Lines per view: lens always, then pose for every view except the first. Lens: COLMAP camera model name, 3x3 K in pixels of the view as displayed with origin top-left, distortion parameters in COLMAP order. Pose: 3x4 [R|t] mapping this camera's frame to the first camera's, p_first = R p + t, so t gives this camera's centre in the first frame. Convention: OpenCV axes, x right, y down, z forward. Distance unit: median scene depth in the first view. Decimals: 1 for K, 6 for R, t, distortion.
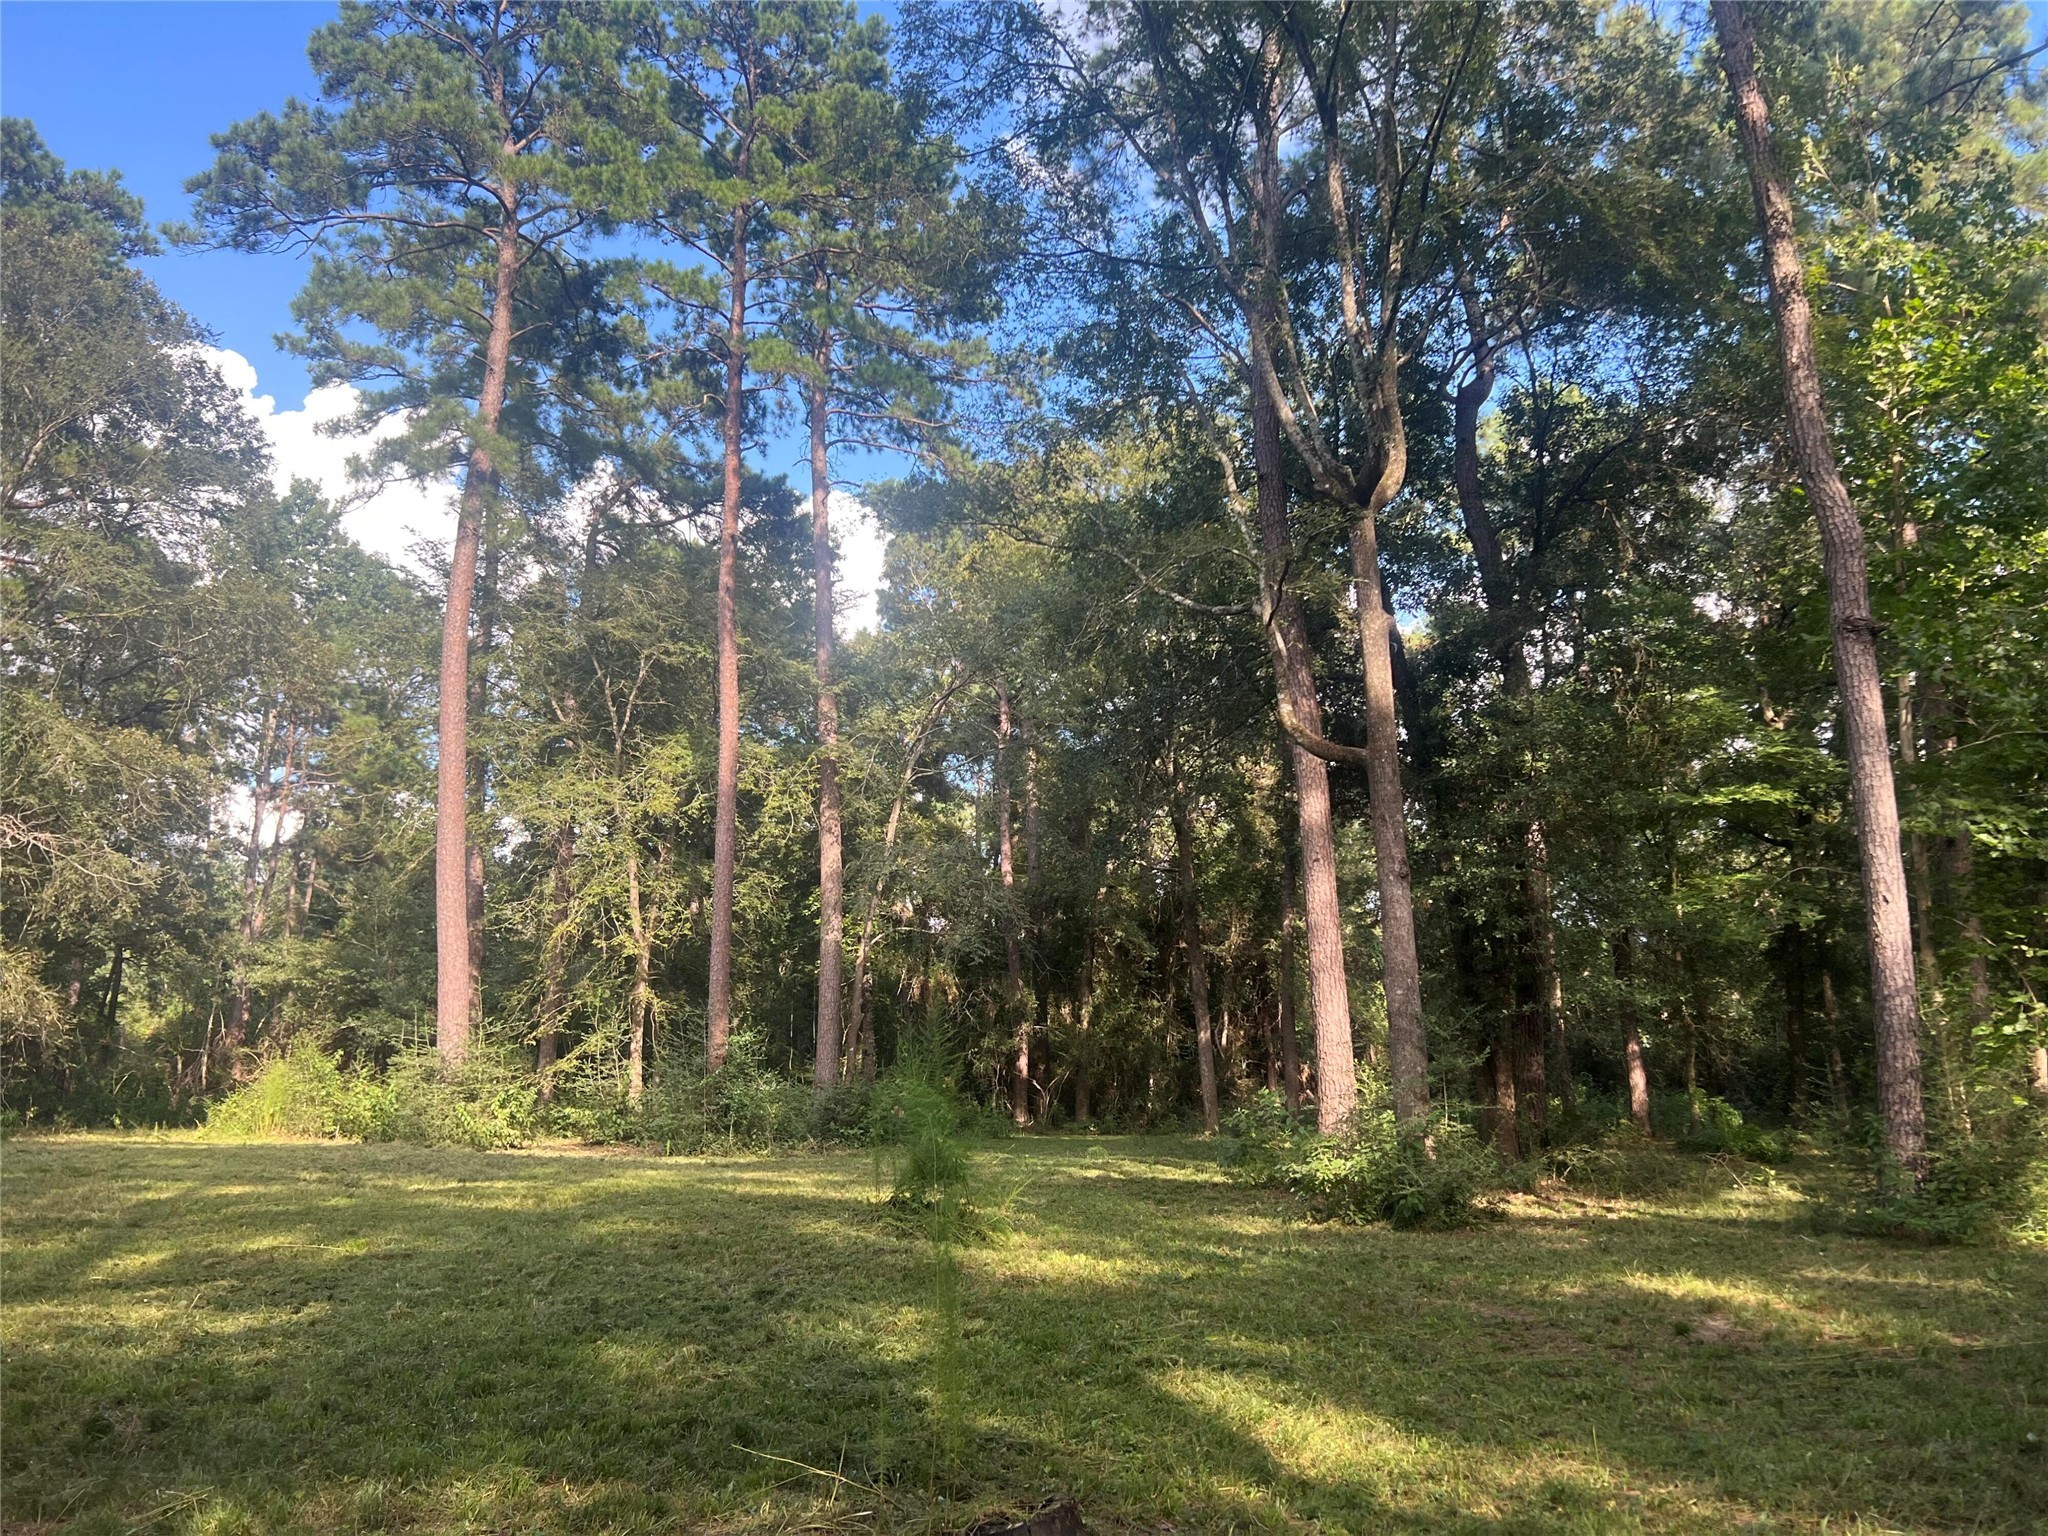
lens RADIAL K [[1548.0, 0, 1024.0], [0, 1548.0, 768.0], [0, 0, 1]] dist [0.085531, -0.104478]
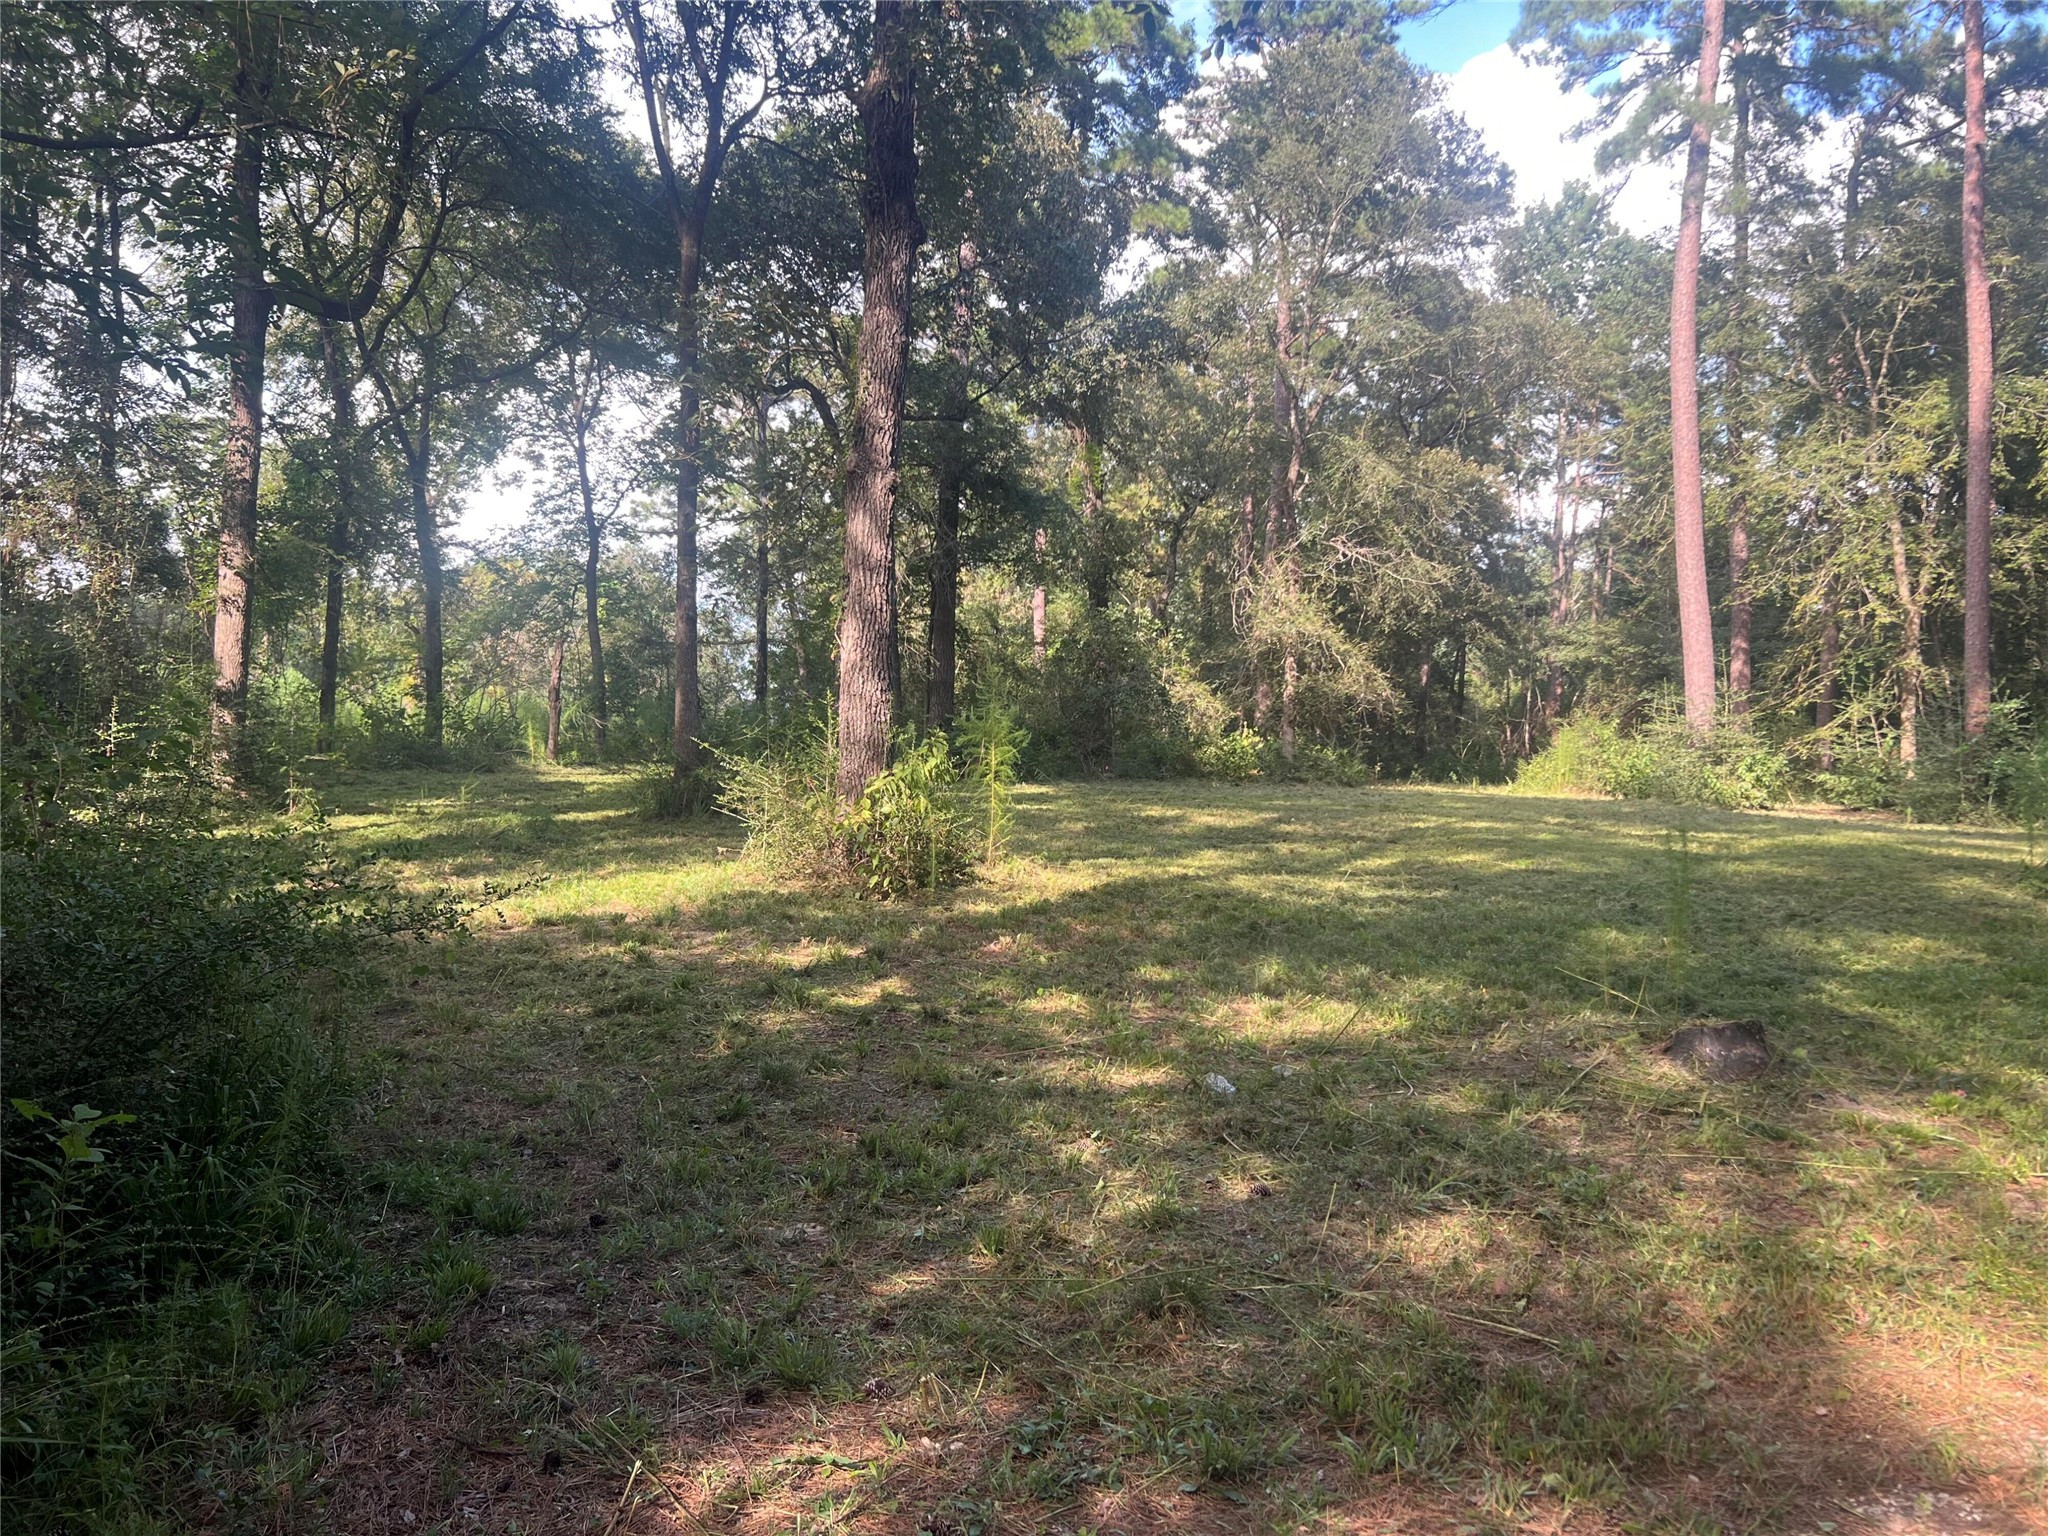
lens RADIAL K [[1548.0, 0, 1024.0], [0, 1548.0, 768.0], [0, 0, 1]] dist [0.085531, -0.104478]
pose [[0.683479, 0.018348, -0.729740, 0.090623], [0.132018, 0.980092, 0.148292, -0.006427], [0.717933, -0.197693, 0.667450, -0.052083]]
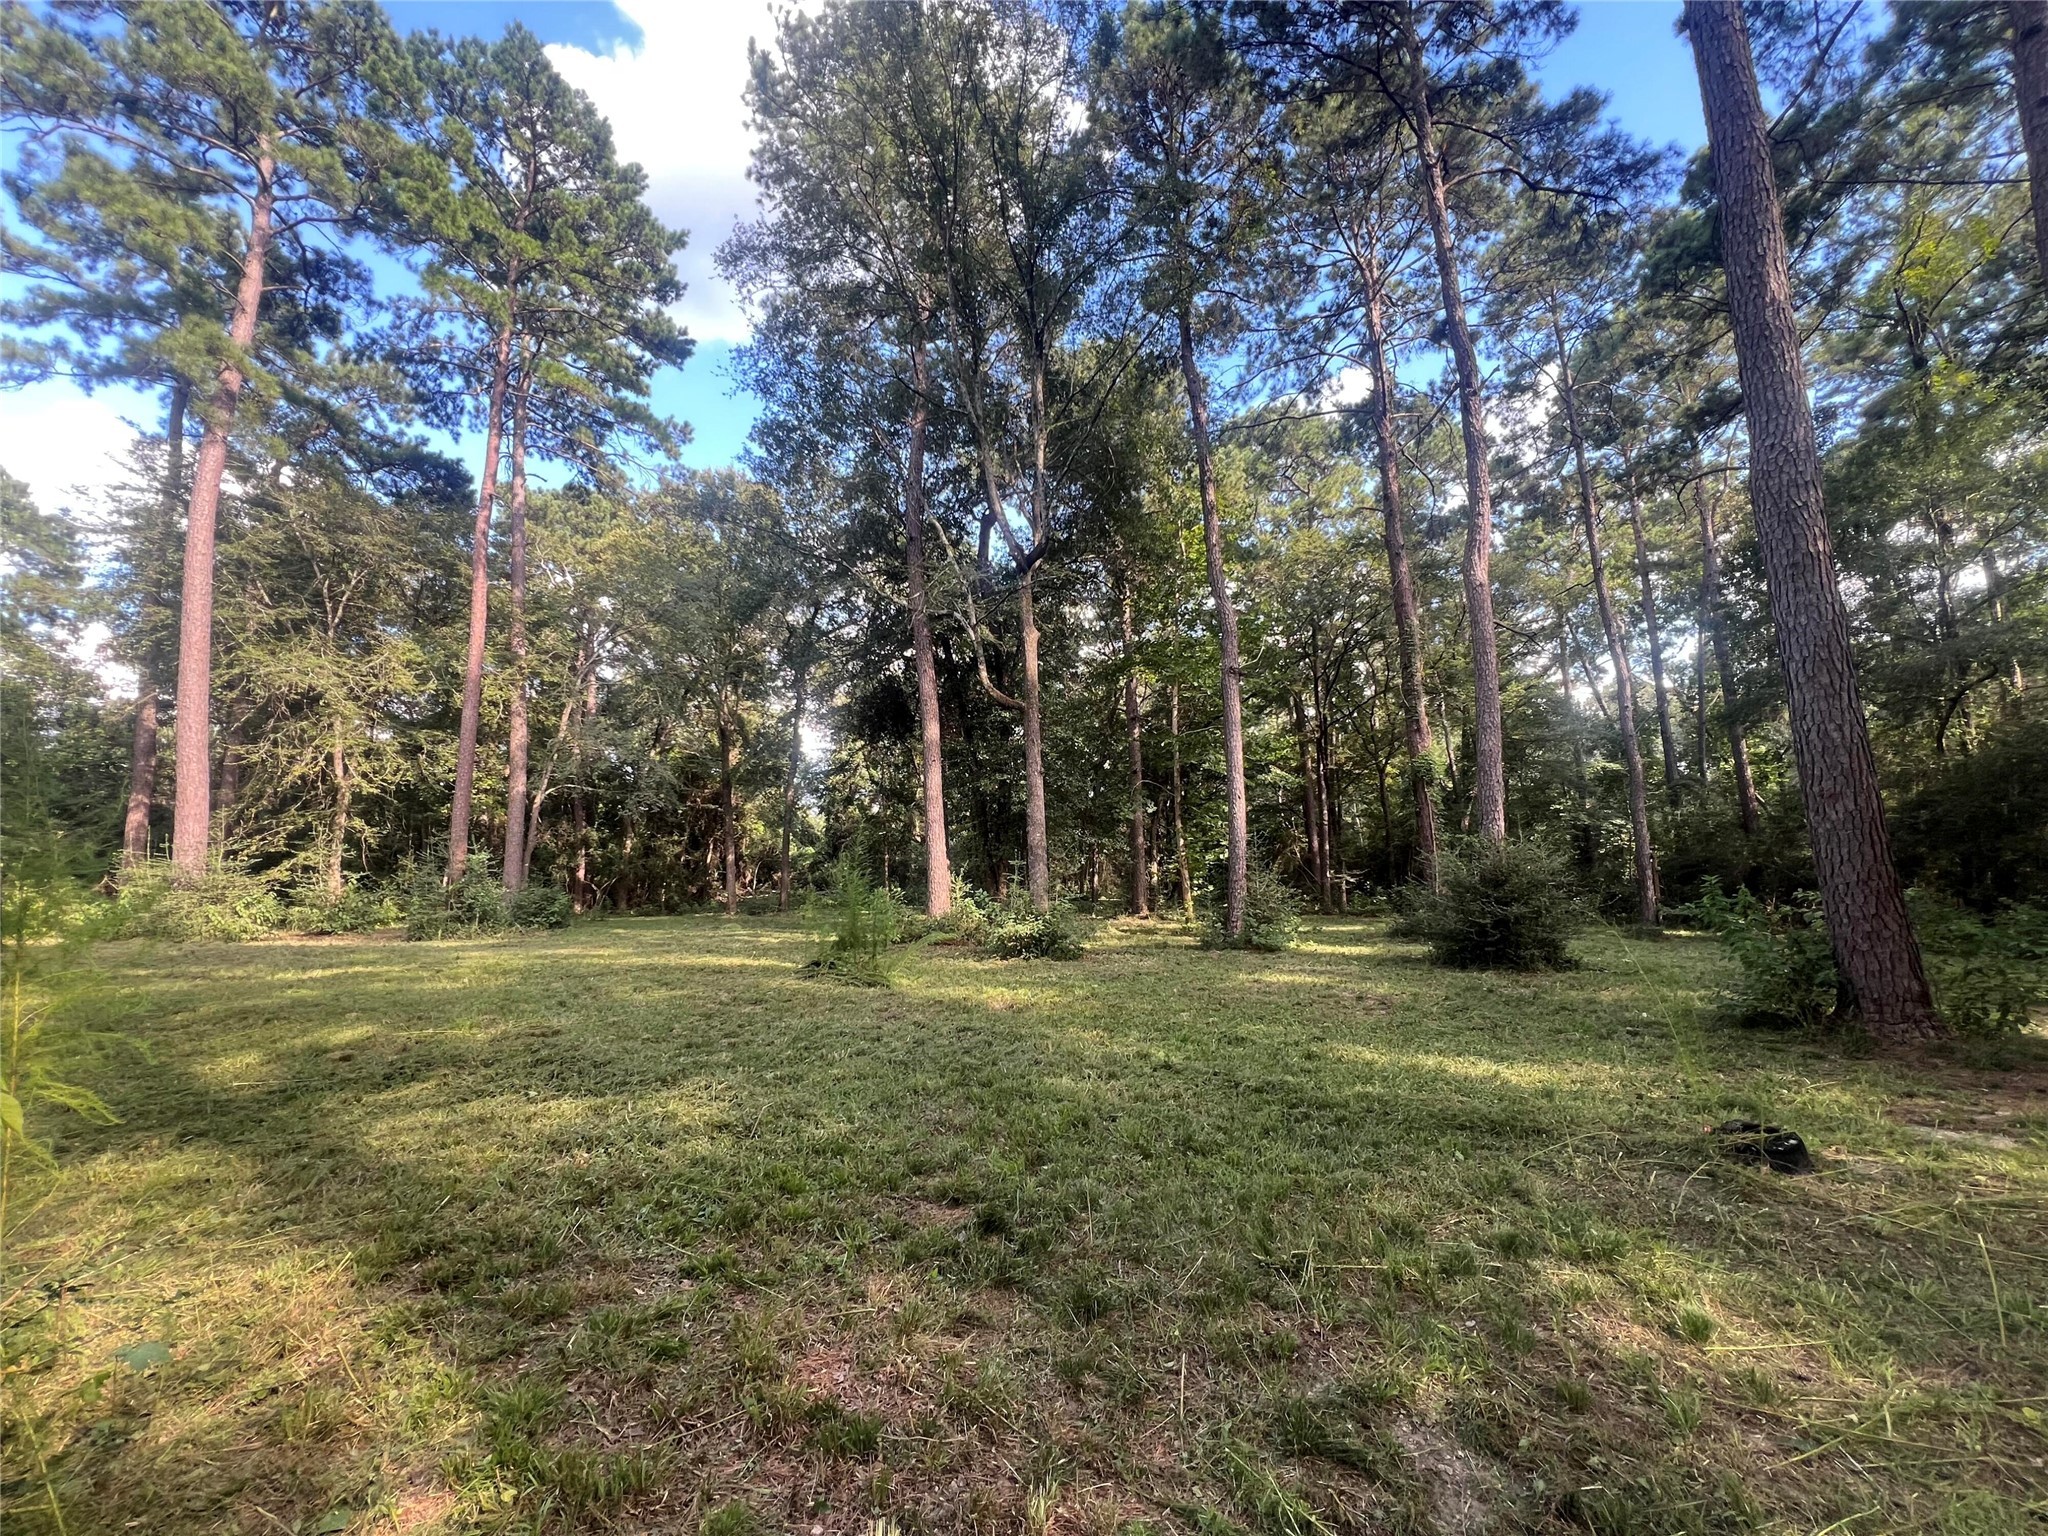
lens RADIAL K [[821.5, 0, 1024.0], [0, 821.5, 768.0], [0, 0, 1]] dist [-0.000532, -0.000075]
pose [[0.830520, 0.071141, 0.552427, -0.160447], [-0.104556, 0.994091, 0.029172, 0.018620], [-0.547087, -0.081988, 0.833051, 0.104844]]
